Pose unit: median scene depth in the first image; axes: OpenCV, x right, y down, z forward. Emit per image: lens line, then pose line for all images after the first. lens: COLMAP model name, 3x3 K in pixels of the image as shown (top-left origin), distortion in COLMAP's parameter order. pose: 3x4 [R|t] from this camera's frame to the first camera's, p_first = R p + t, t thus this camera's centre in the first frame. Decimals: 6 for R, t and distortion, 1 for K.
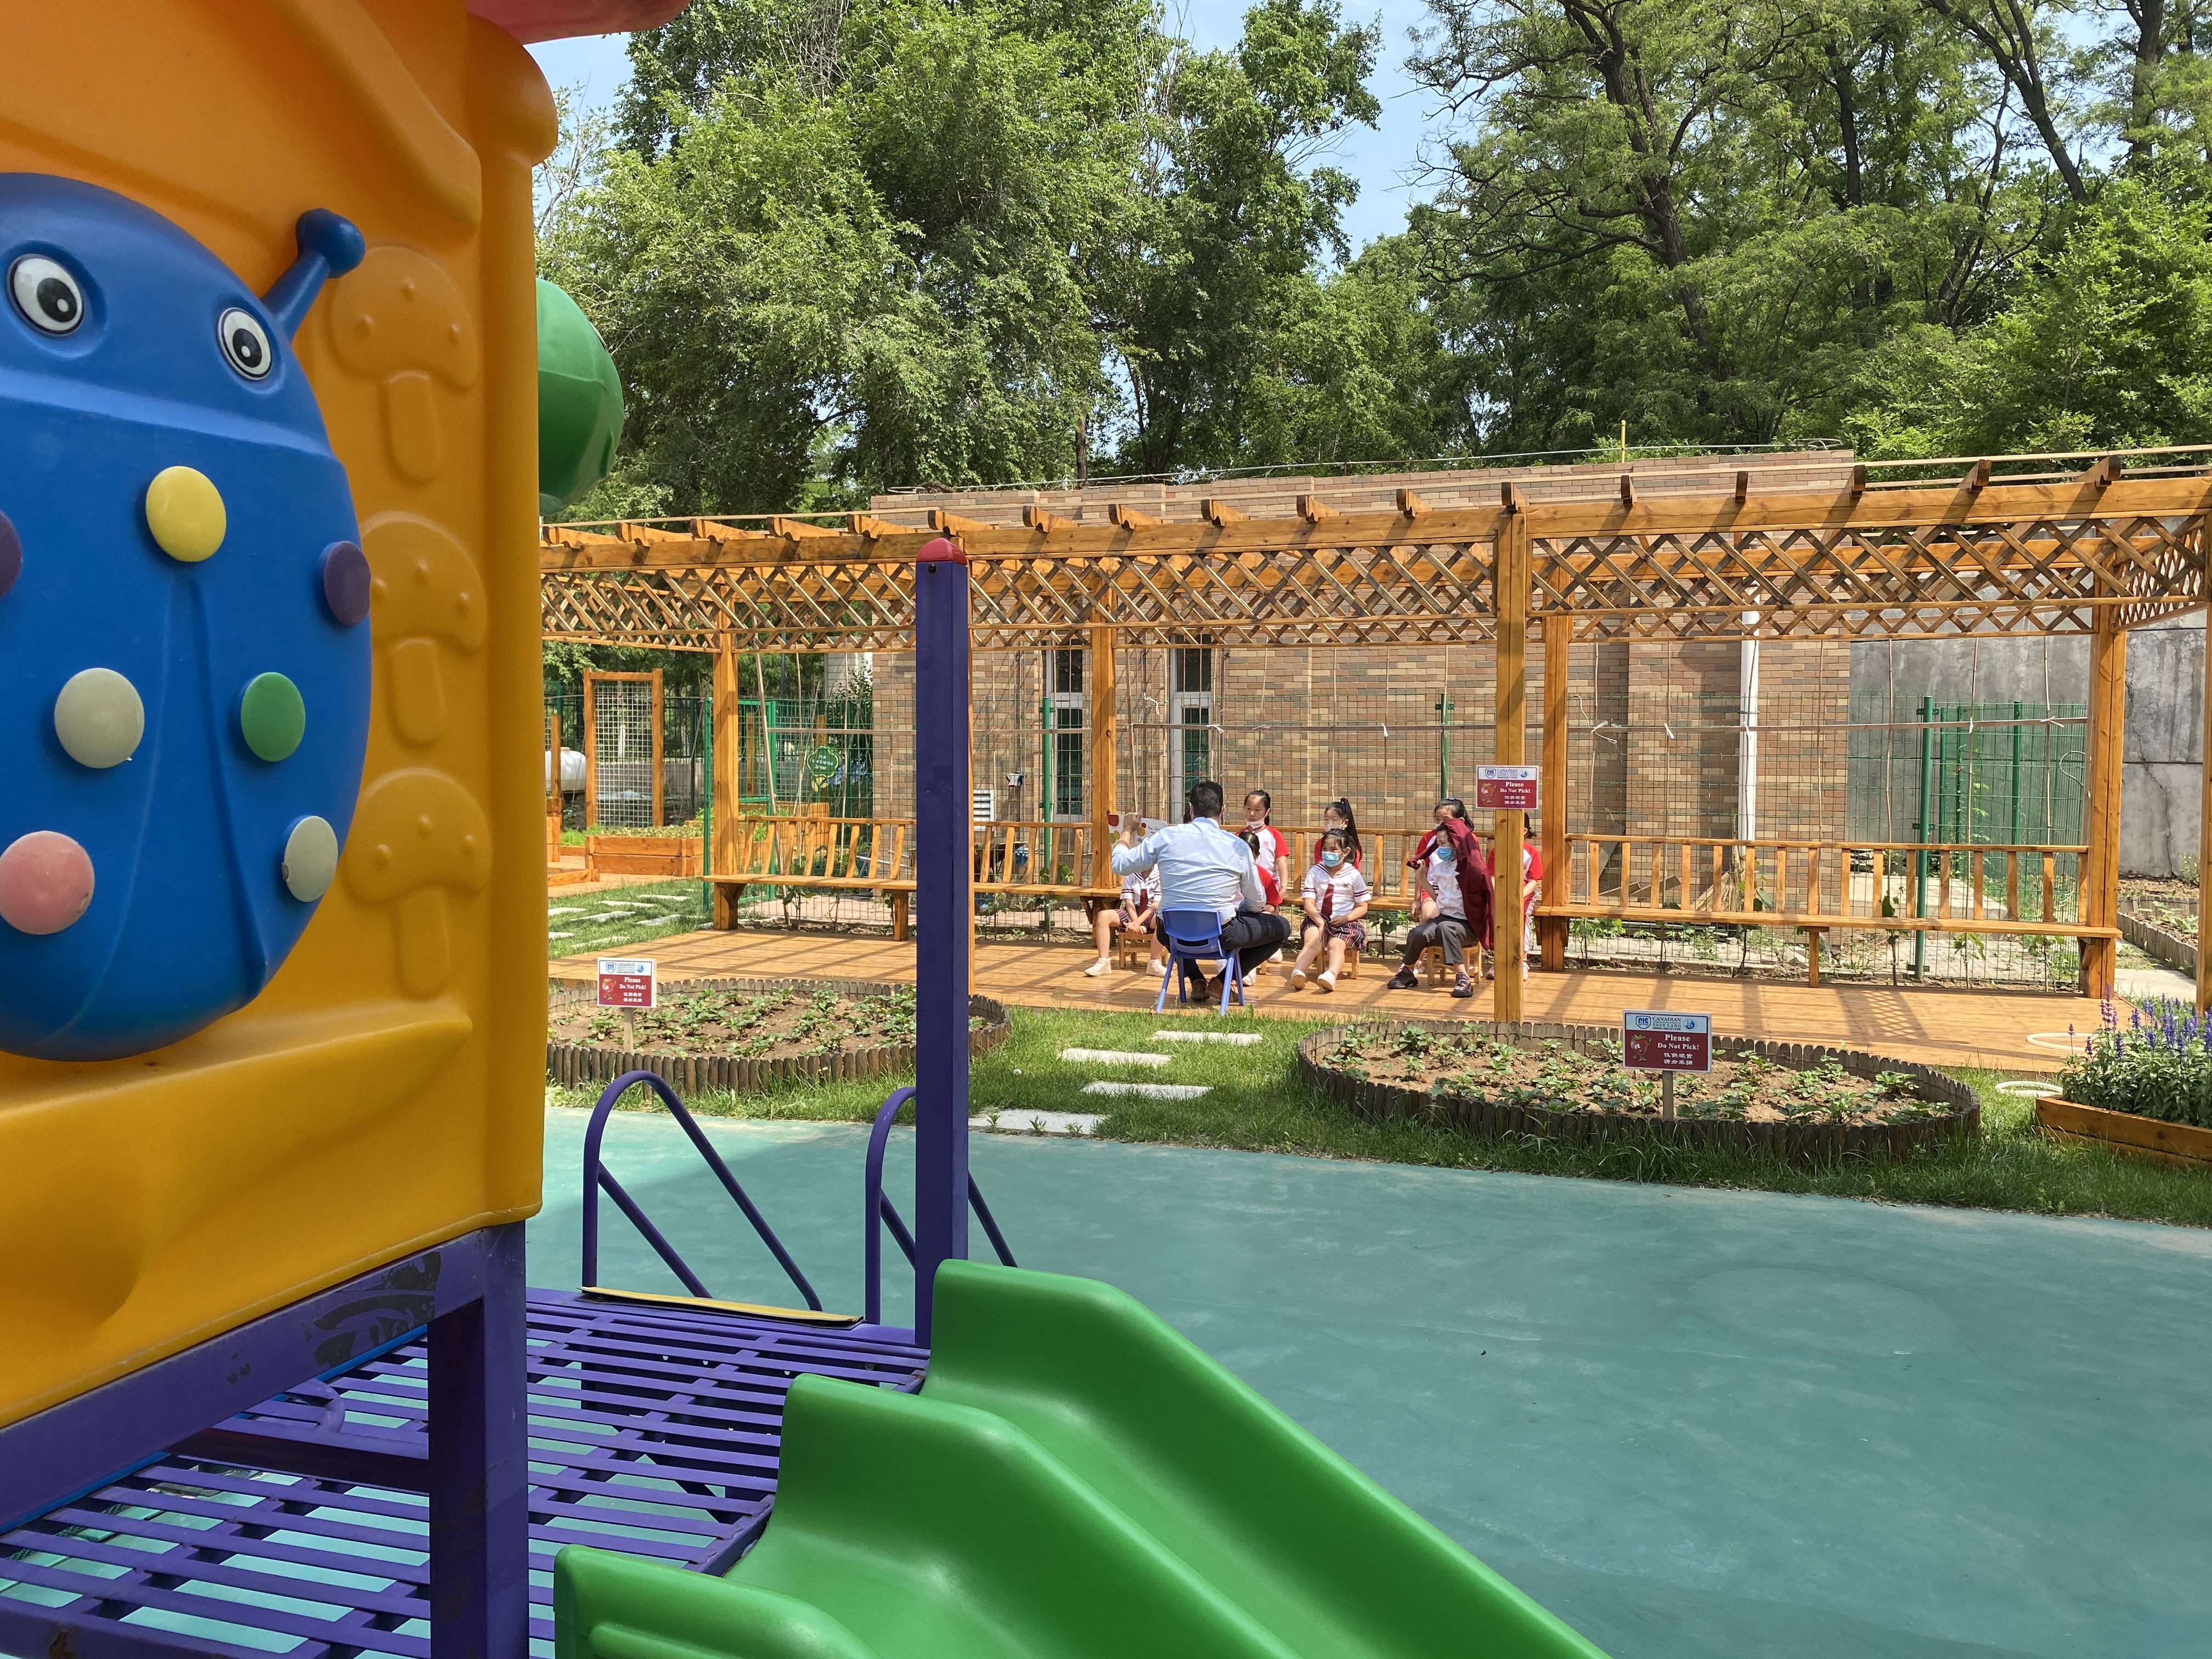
lens RADIAL K [[1746.9, 0, 1117.8], [0, 1746.9, 830.8], [0, 0, 1]] dist [0.042388, -0.010002]
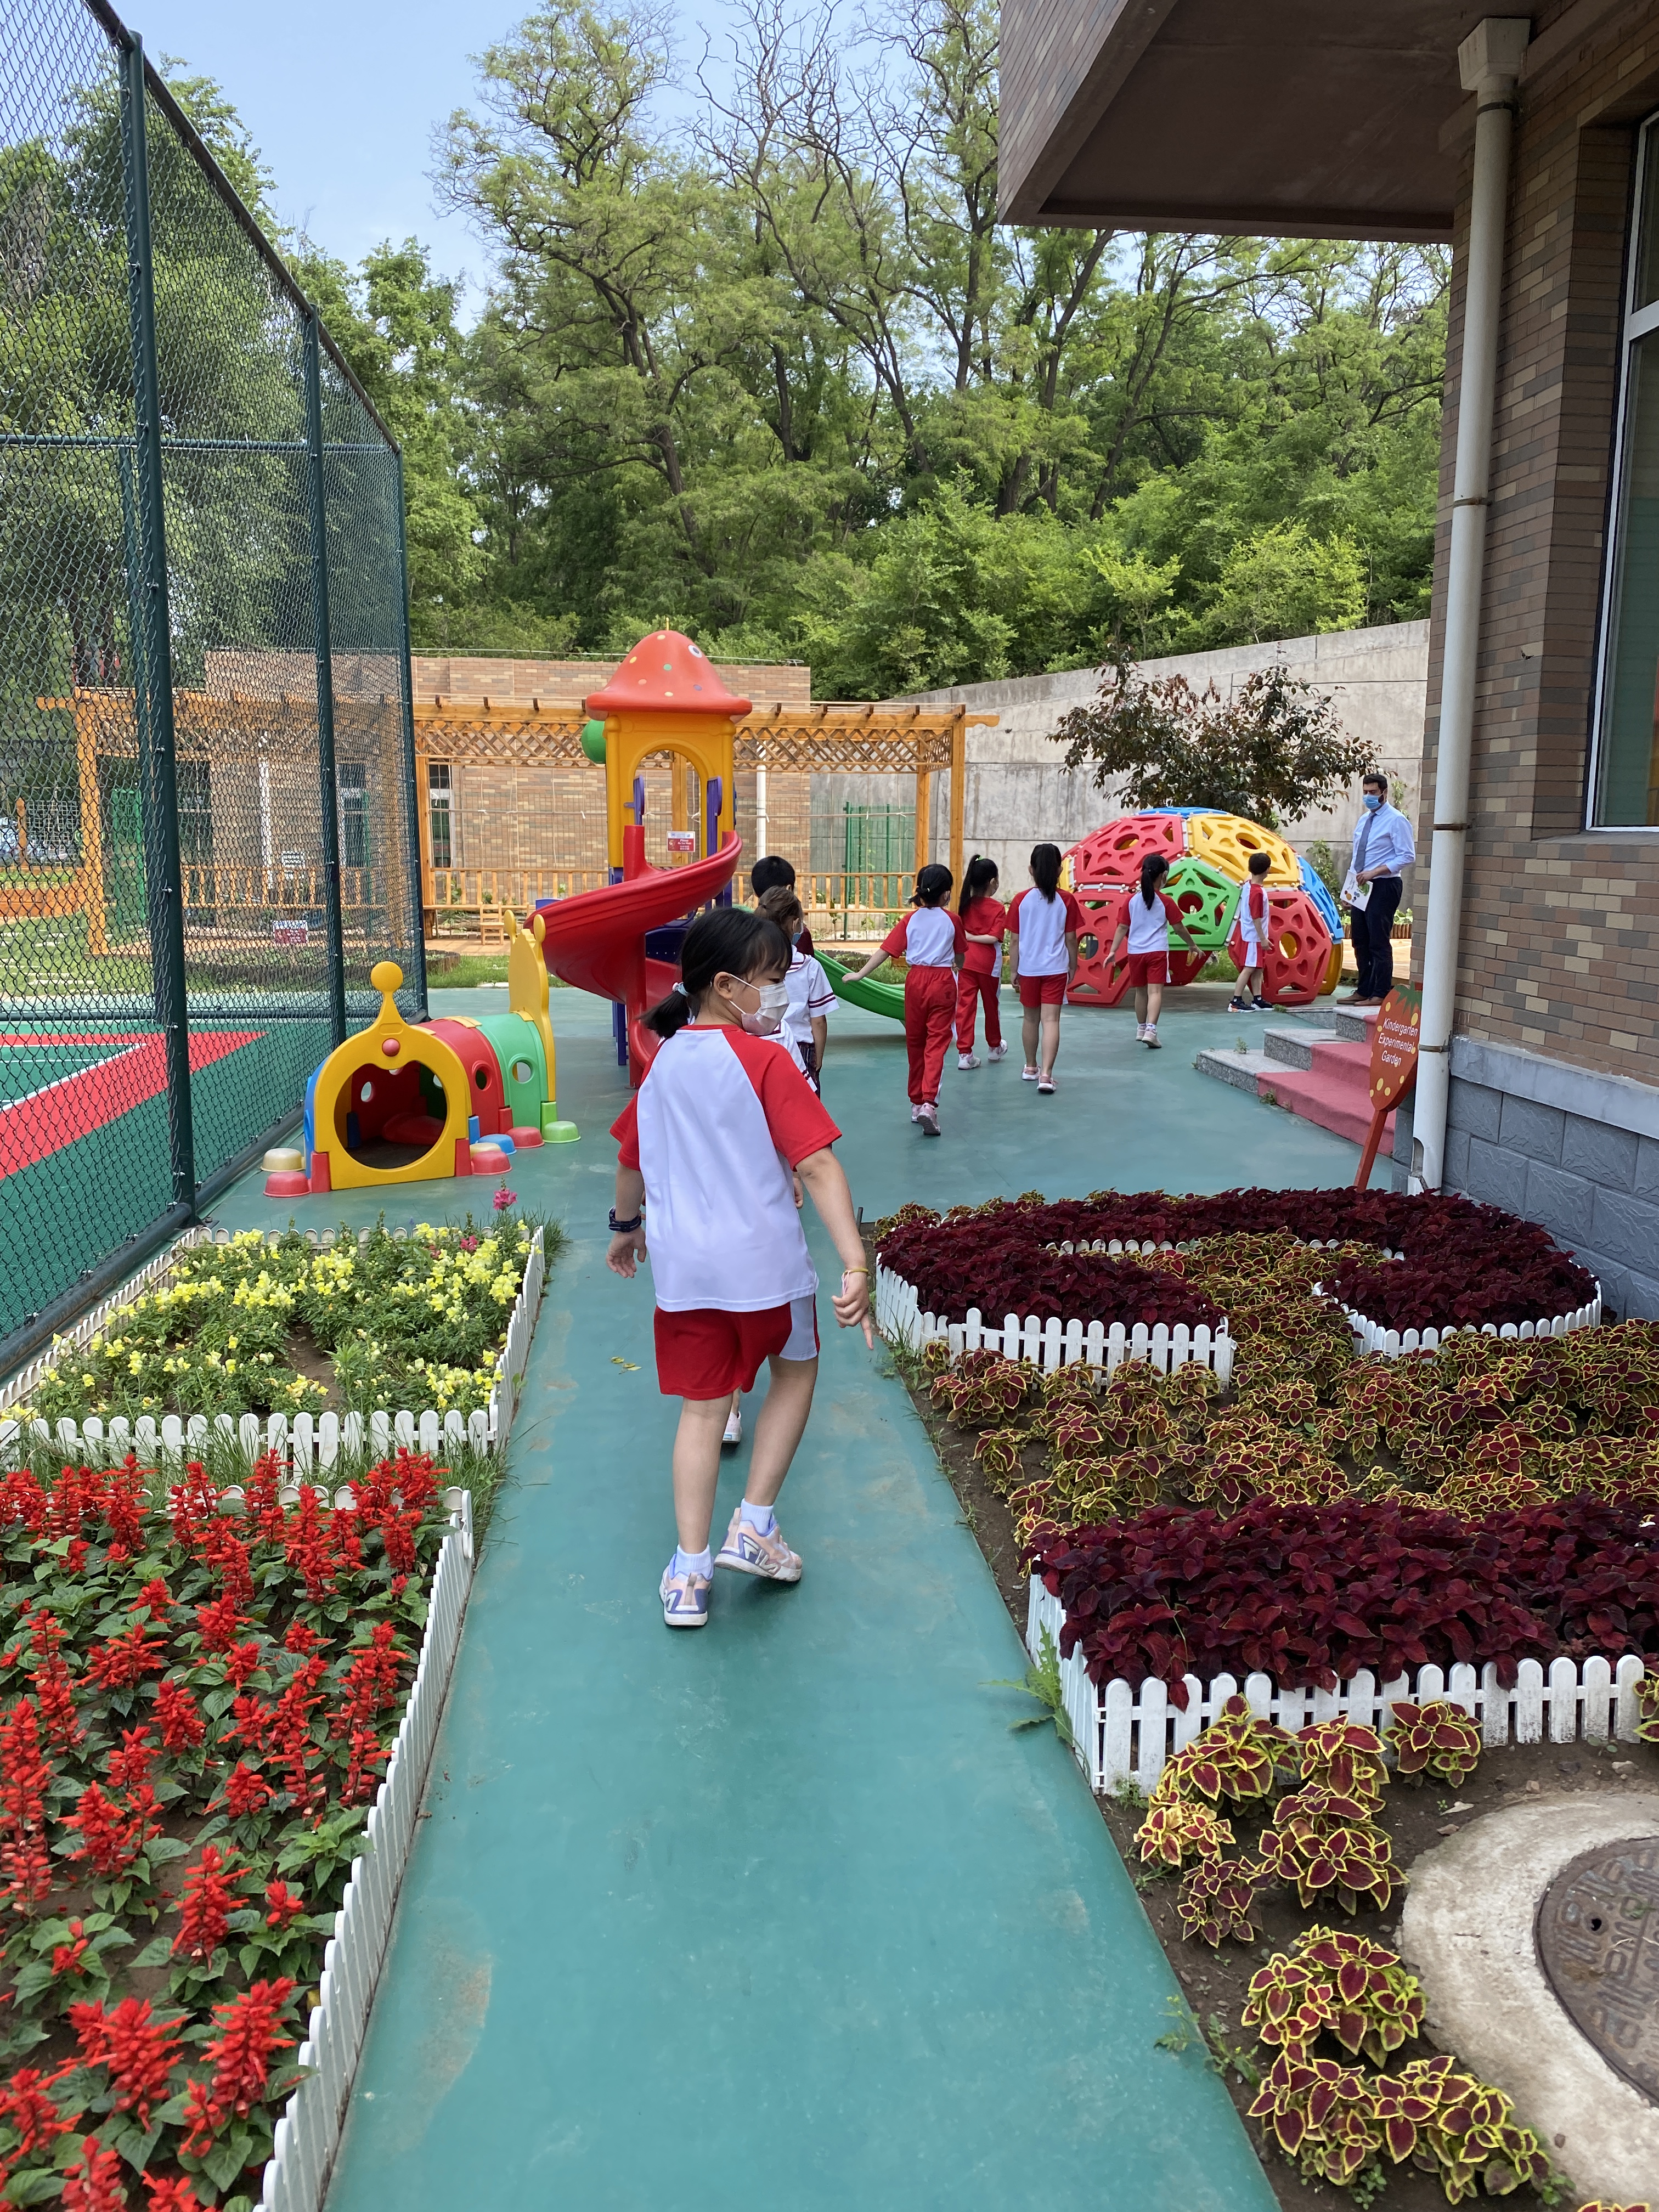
lens RADIAL K [[1746.9, 0, 830.9], [0, 1746.9, 1104.4], [0, 0, 1]] dist [0.042388, -0.010002]
pose [[0.905895, -0.047297, 0.420852, -0.245345], [0.002226, 0.994262, 0.106948, 0.031085], [-0.423495, -0.095947, 0.900803, -0.488895]]
